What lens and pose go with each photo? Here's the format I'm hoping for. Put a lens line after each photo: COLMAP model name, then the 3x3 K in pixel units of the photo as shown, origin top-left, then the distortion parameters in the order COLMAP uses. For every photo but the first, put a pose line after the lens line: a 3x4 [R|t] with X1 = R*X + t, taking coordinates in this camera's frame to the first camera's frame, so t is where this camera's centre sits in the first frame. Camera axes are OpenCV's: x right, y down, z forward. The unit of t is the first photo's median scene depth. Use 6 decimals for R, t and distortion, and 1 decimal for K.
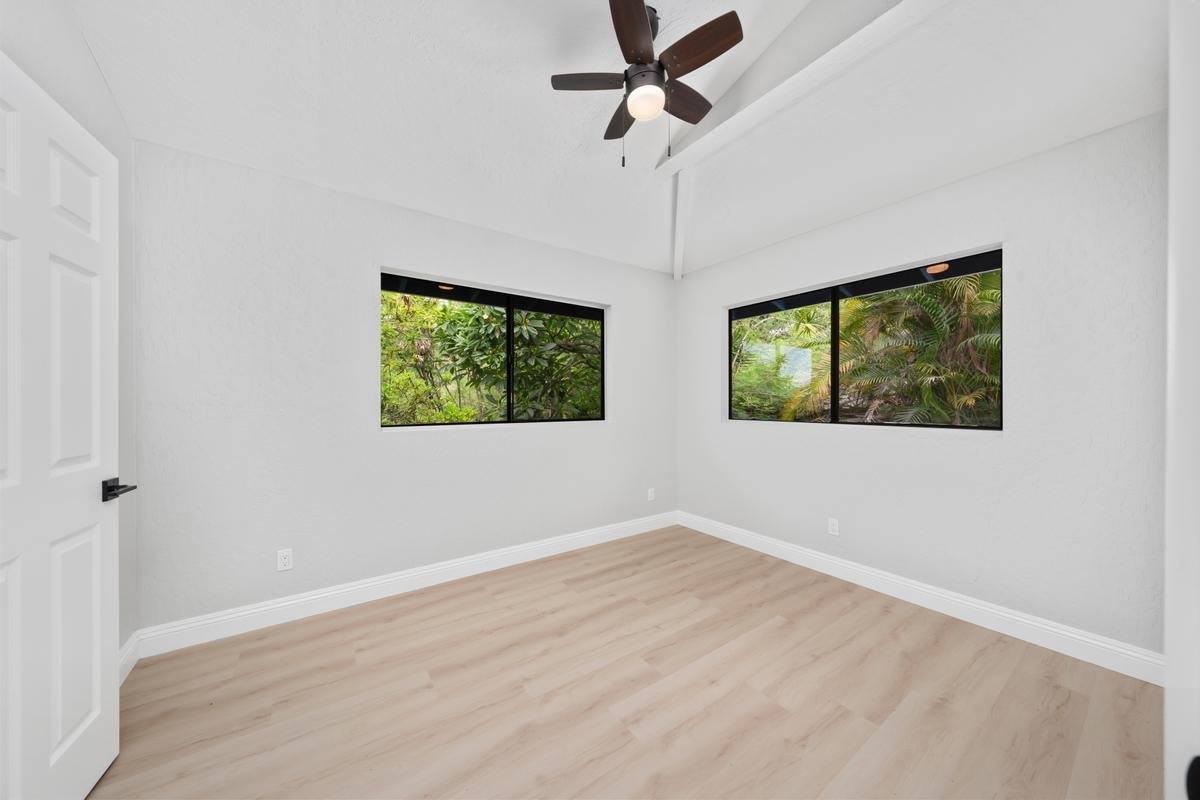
lens RADIAL K [[425.4, 0, 600.0], [0, 425.4, 400.0], [0, 0, 1]] dist [-0.000665, 0.000013]
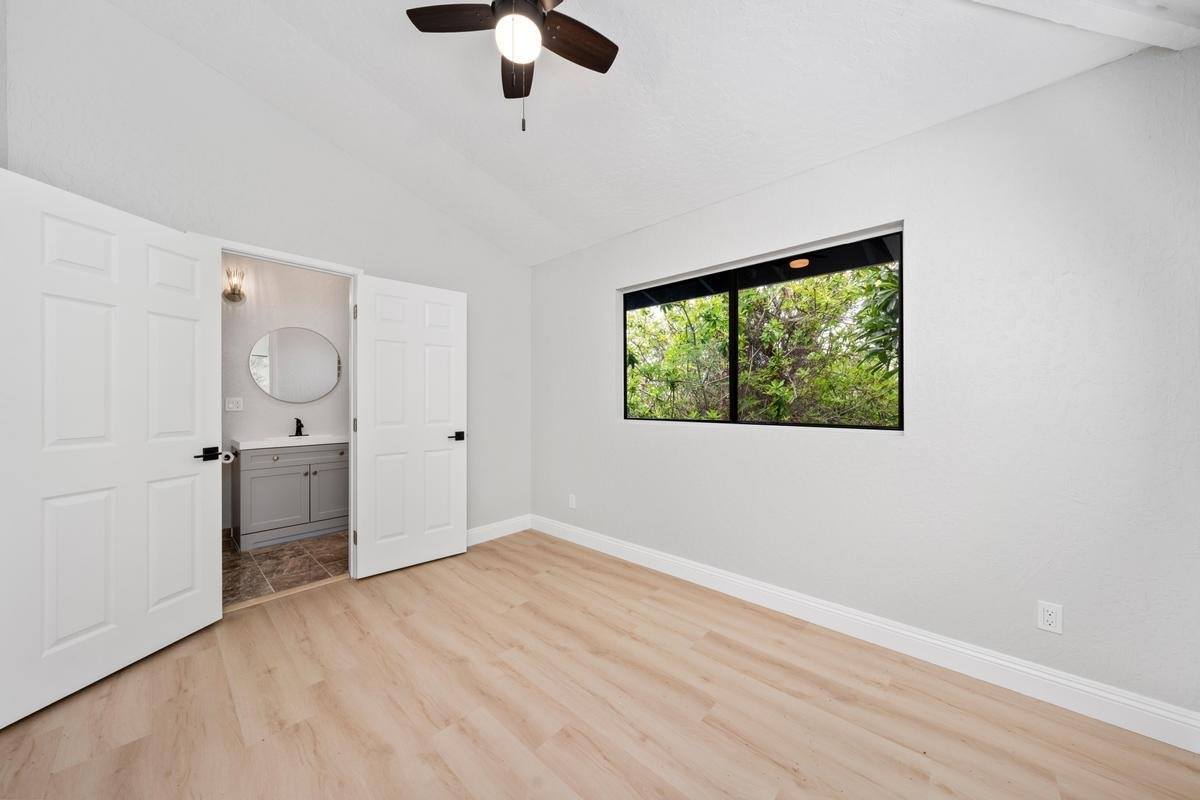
lens RADIAL K [[425.4, 0, 600.0], [0, 425.4, 400.0], [0, 0, 1]] dist [-0.000665, 0.000013]
pose [[0.168816, 0.000017, -0.985648, 0.812960], [0.002908, 0.999996, 0.000516, 0.008100], [0.985643, -0.002954, 0.168816, 0.860029]]
